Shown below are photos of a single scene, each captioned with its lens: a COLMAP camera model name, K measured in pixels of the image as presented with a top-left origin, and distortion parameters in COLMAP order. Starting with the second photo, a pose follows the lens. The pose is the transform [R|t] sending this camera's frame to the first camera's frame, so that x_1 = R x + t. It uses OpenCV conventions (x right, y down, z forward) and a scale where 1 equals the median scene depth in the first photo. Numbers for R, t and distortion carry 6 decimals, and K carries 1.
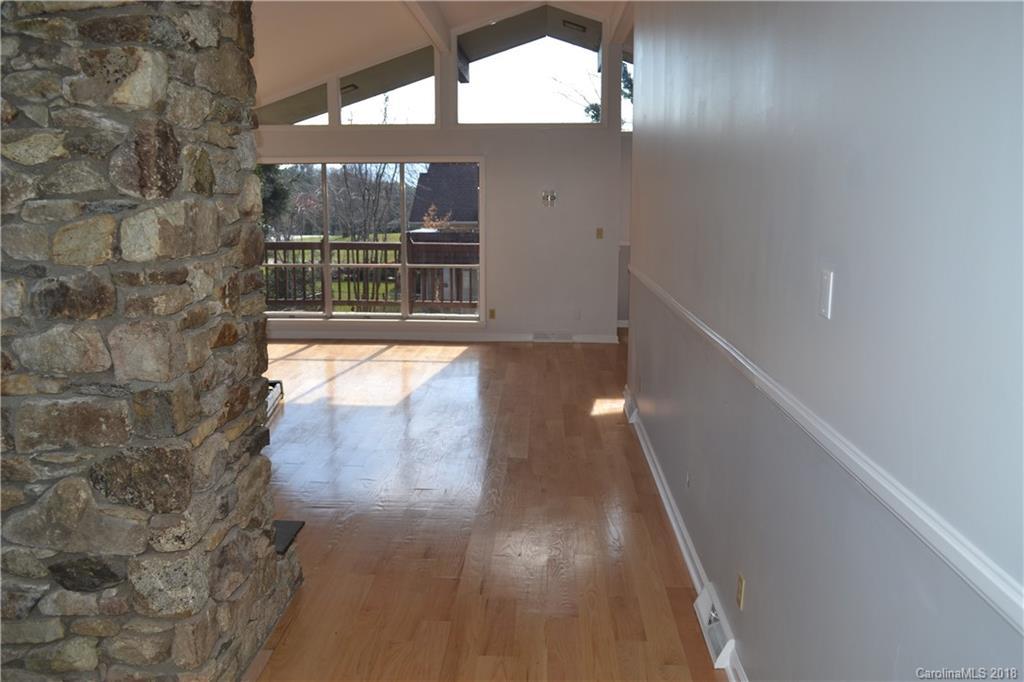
lens RADIAL K [[794.3, 0, 512.0], [0, 794.3, 341.0], [0, 0, 1]] dist [-0.081538, 0.004274]
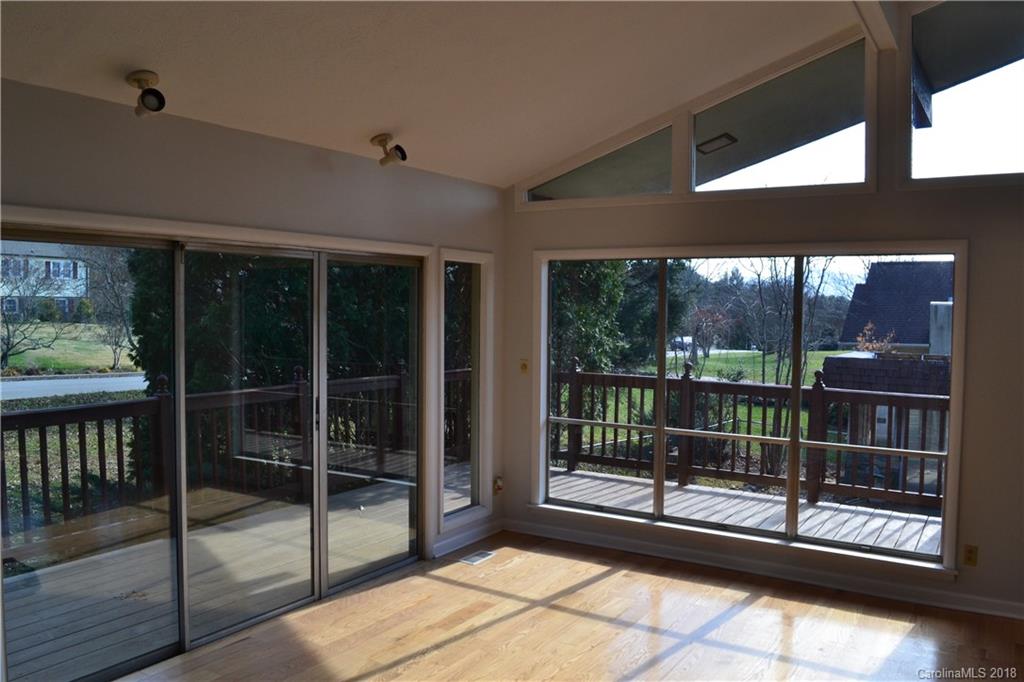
lens RADIAL K [[794.3, 0, 512.0], [0, 794.3, 341.0], [0, 0, 1]] dist [-0.081538, 0.004274]
pose [[0.862037, 0.027253, -0.506112, -0.028018], [-0.098508, 0.988521, -0.114554, -0.069680], [0.497180, 0.148606, 0.854826, 0.368482]]
